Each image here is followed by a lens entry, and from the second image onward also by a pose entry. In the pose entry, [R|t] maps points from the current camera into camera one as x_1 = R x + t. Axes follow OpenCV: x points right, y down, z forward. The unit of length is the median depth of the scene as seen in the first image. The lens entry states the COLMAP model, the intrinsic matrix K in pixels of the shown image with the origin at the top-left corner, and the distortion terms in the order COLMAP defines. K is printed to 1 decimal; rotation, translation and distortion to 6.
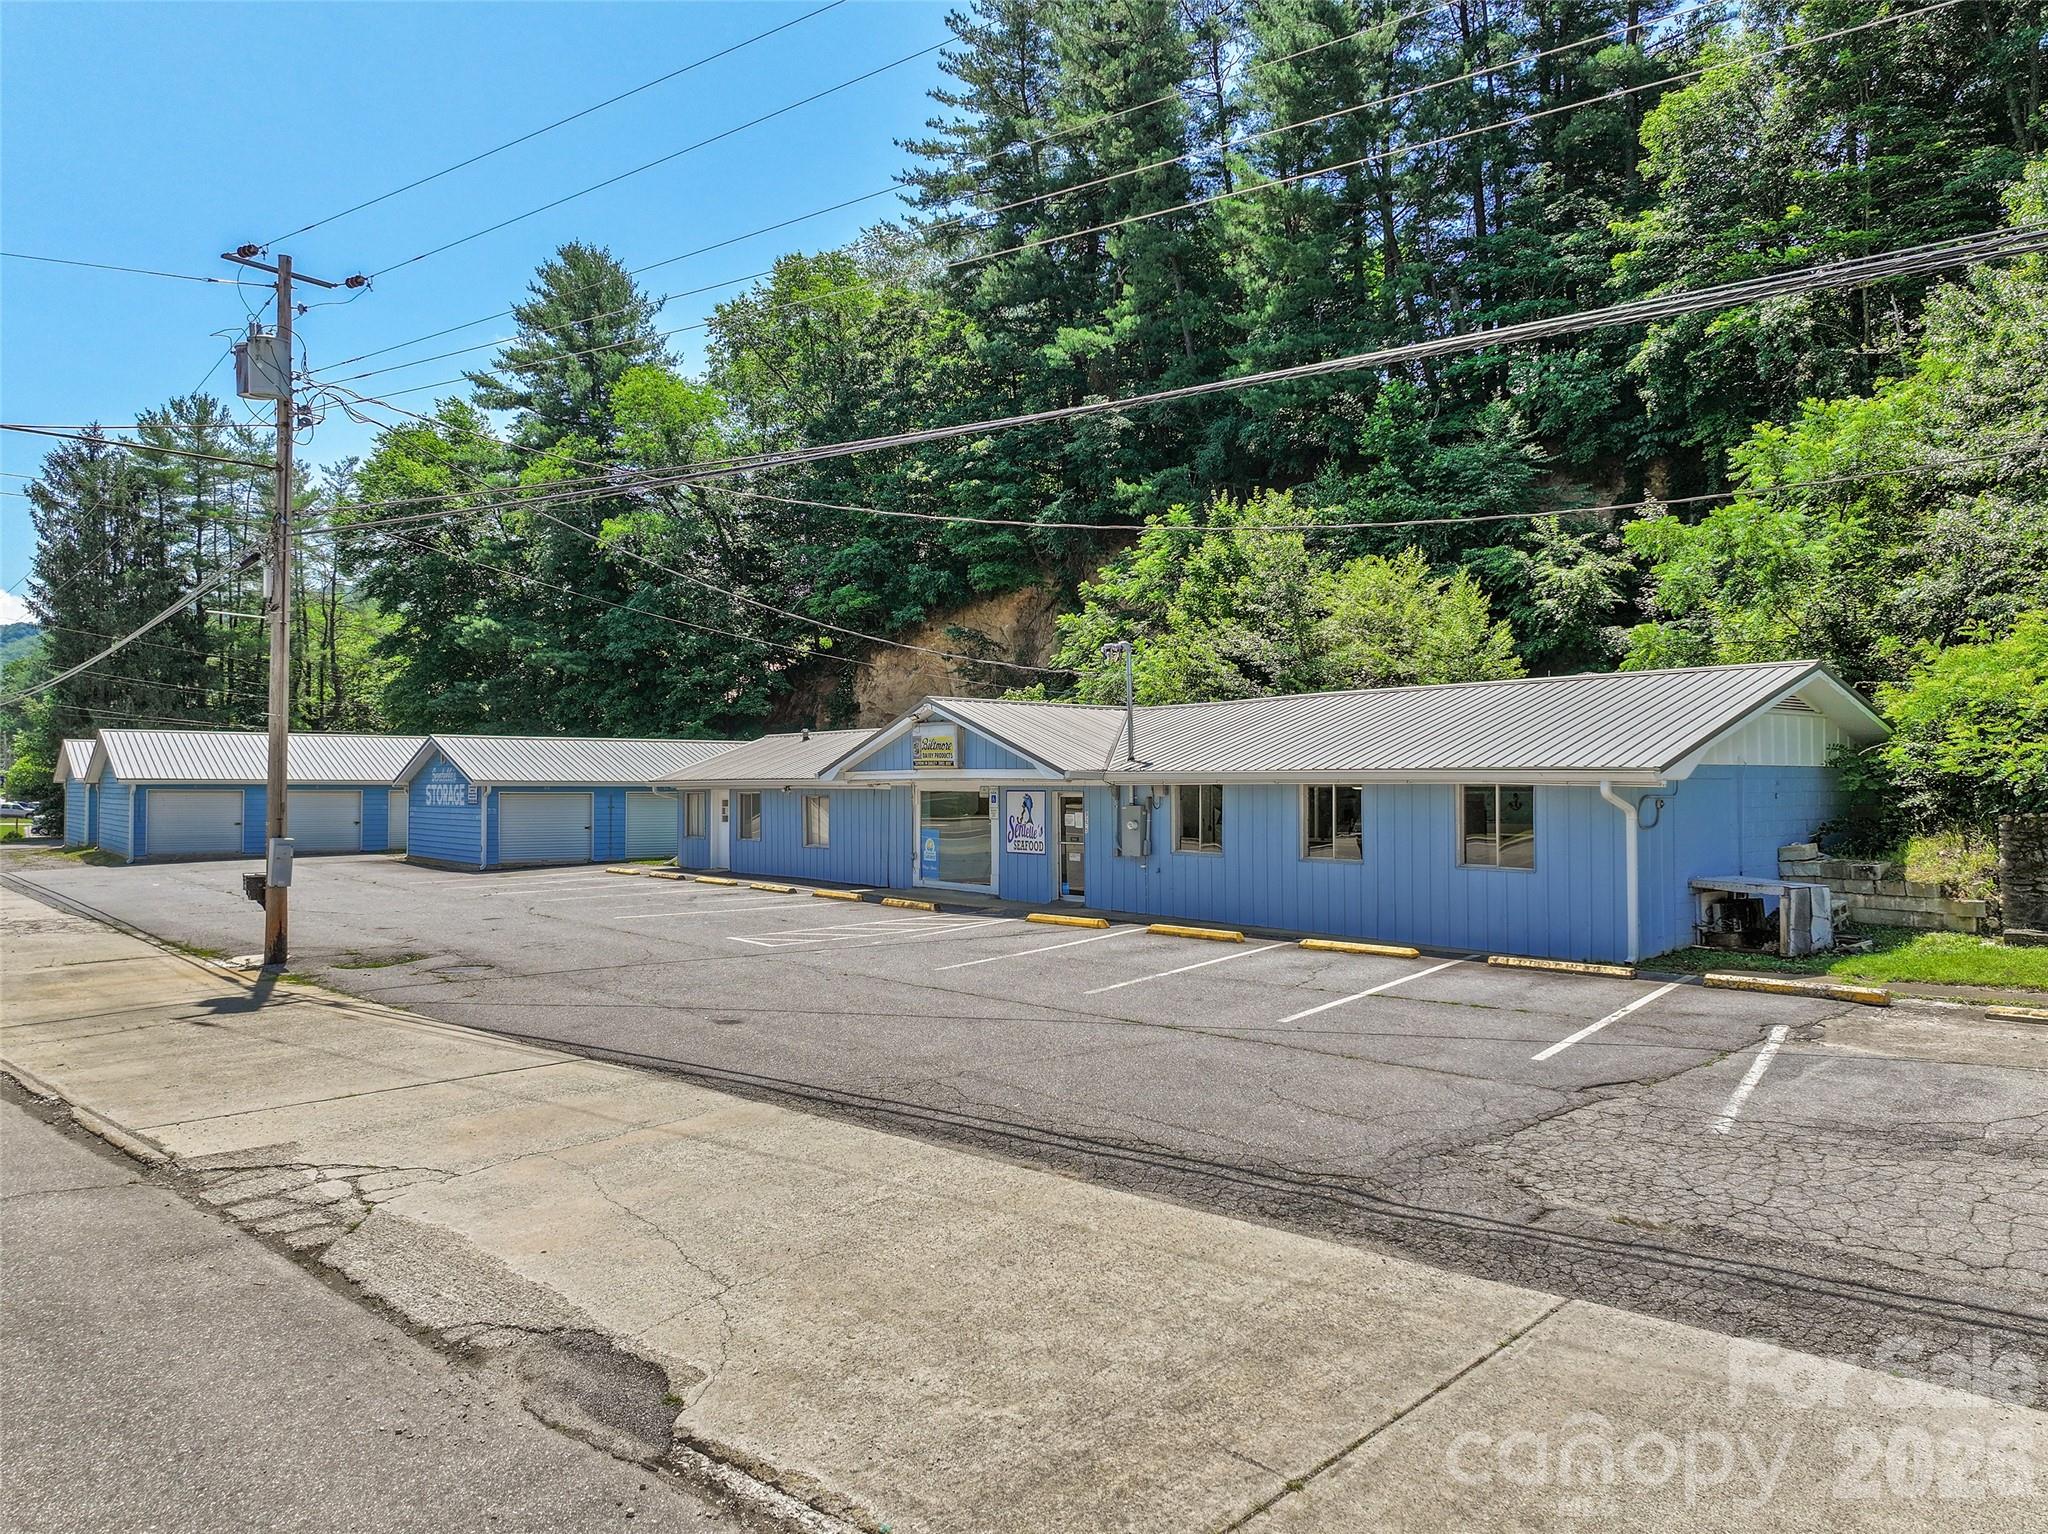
lens RADIAL K [[1443.1, 0, 1028.3], [0, 1443.1, 767.9], [0, 0, 1]] dist [-0.003252, 0.011682]
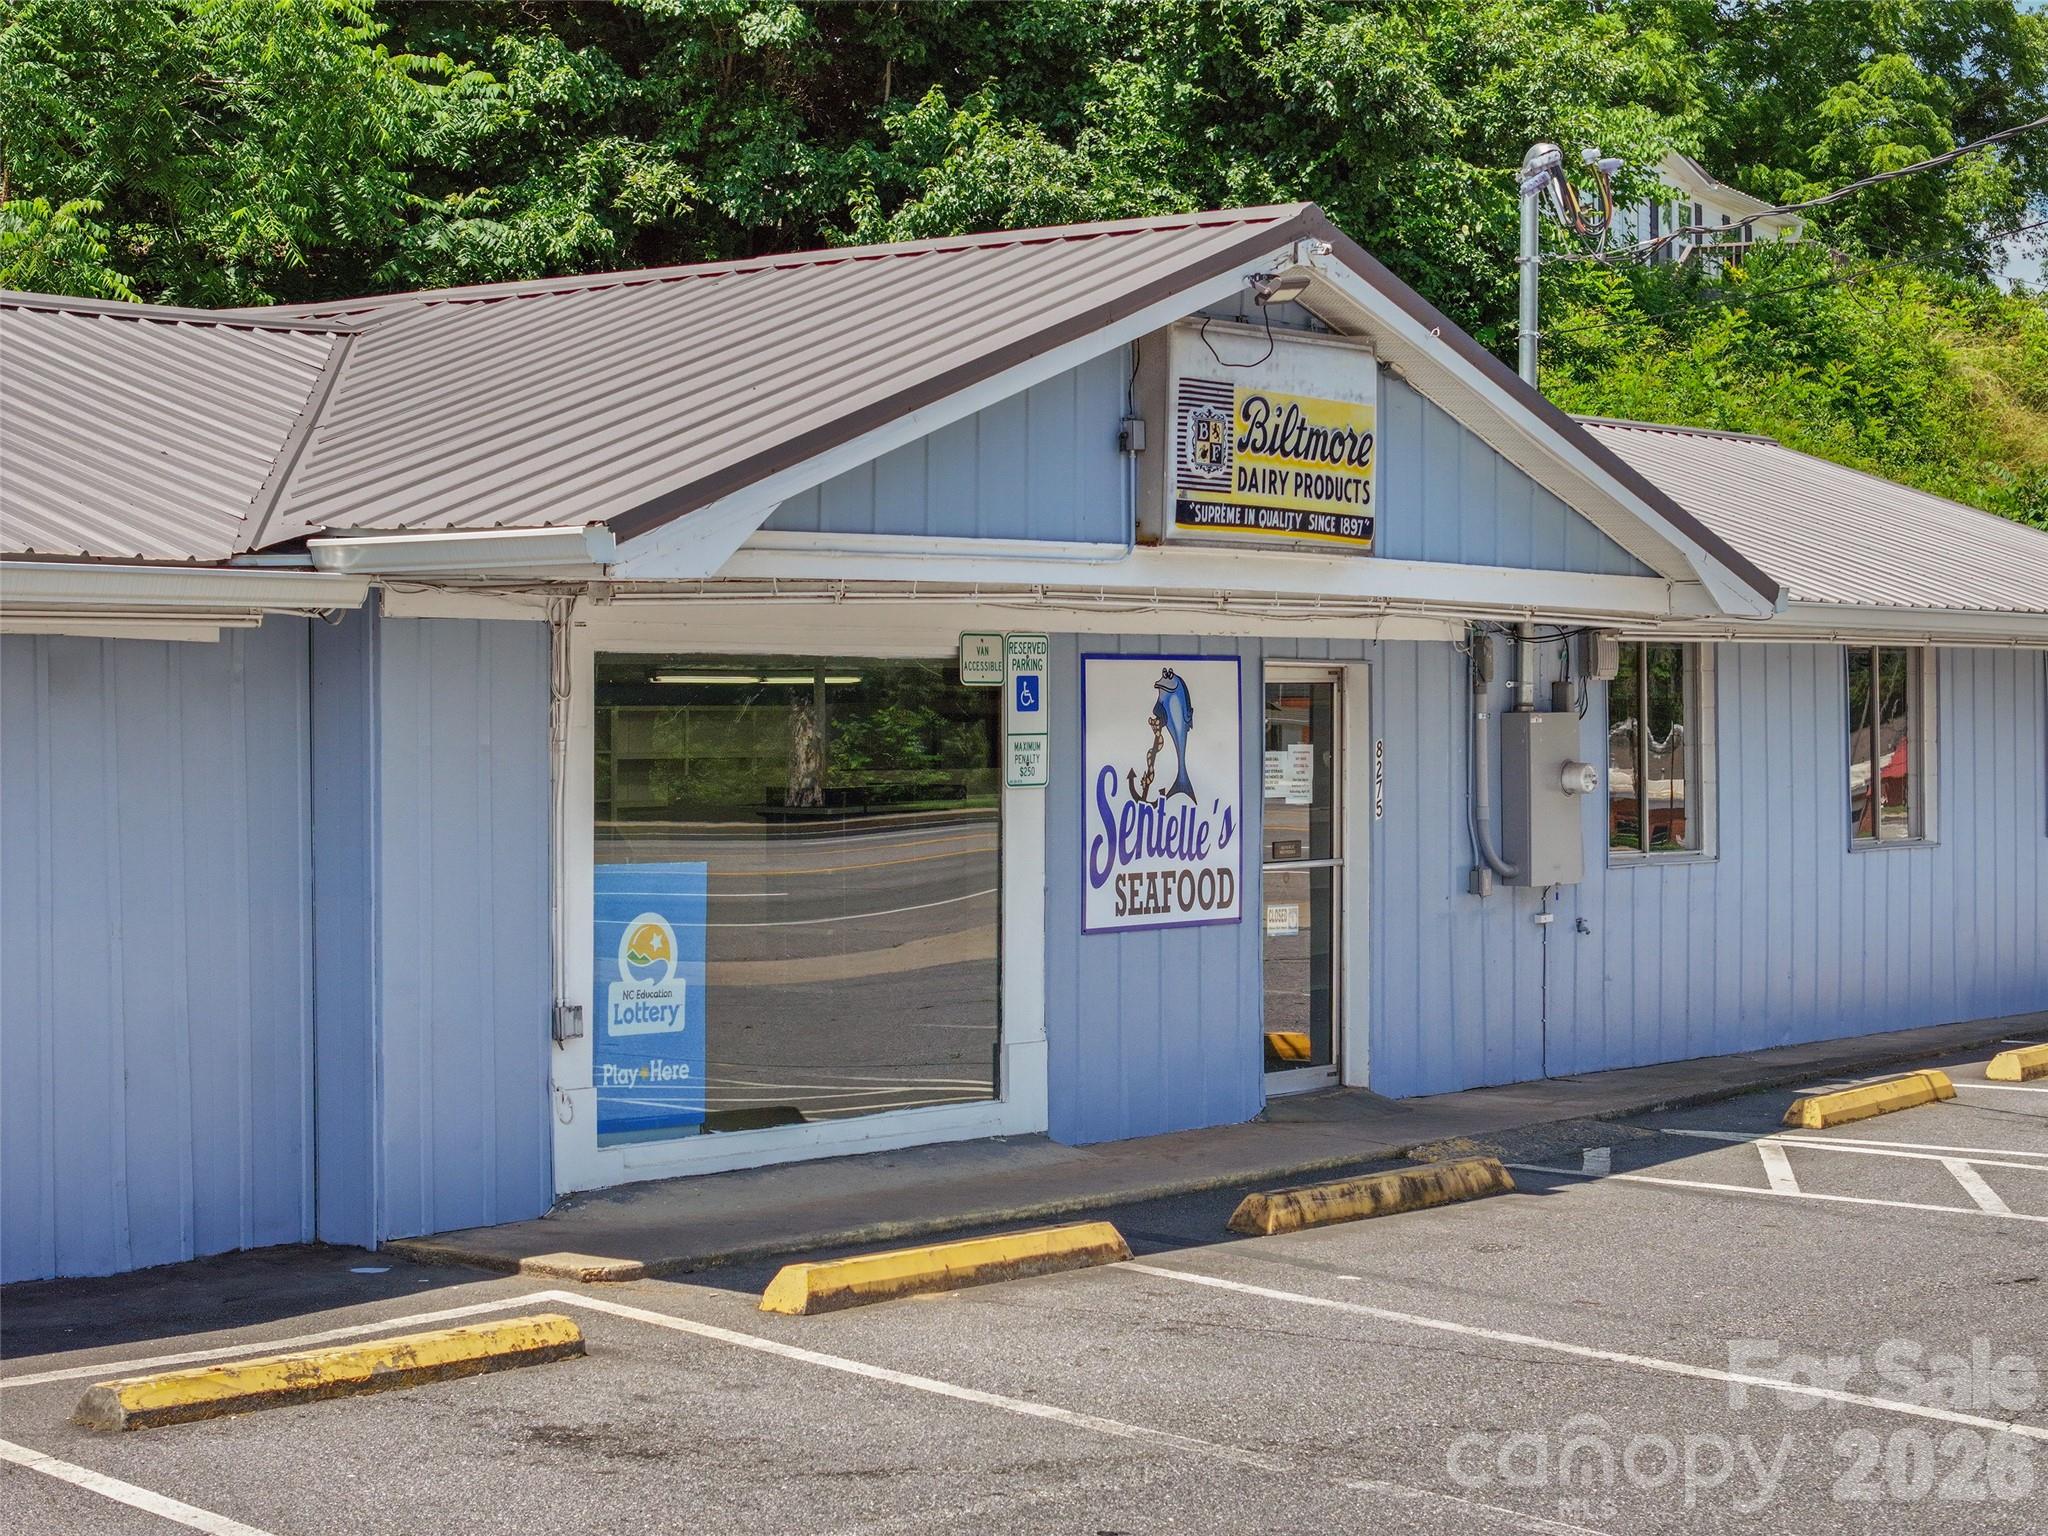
lens RADIAL K [[4131.3, 0, 1024.0], [0, 4131.3, 768.0], [0, 0, 1]] dist [-0.138069, 0.165194]
pose [[-0.251062, -0.011699, 0.967900, -0.267070], [-0.010791, 0.999899, 0.009287, 0.011483], [-0.967911, -0.008113, -0.251163, 0.495467]]
